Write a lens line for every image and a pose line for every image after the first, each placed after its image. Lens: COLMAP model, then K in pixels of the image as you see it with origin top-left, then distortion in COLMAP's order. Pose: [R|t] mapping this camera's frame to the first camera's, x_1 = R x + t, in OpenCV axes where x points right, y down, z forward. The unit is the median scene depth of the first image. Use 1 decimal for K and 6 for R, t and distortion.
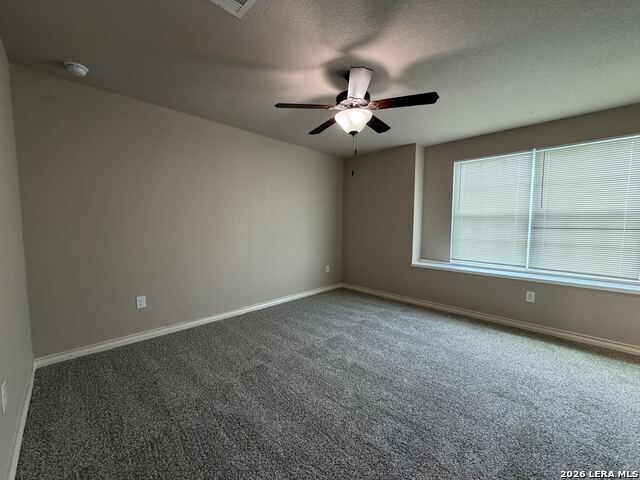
lens RADIAL K [[257.7, 0, 317.4], [0, 257.7, 241.4], [0, 0, 1]] dist [-0.001249, 0.000136]
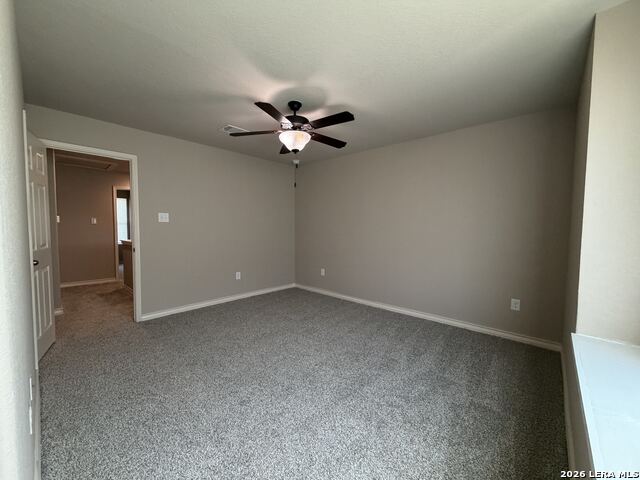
lens RADIAL K [[257.7, 0, 317.4], [0, 257.7, 241.4], [0, 0, 1]] dist [-0.001249, 0.000136]
pose [[0.057674, 0.063651, -0.996304, 0.858403], [-0.073146, 0.995553, 0.059369, -0.061987], [0.995652, 0.069451, 0.062074, 0.678717]]
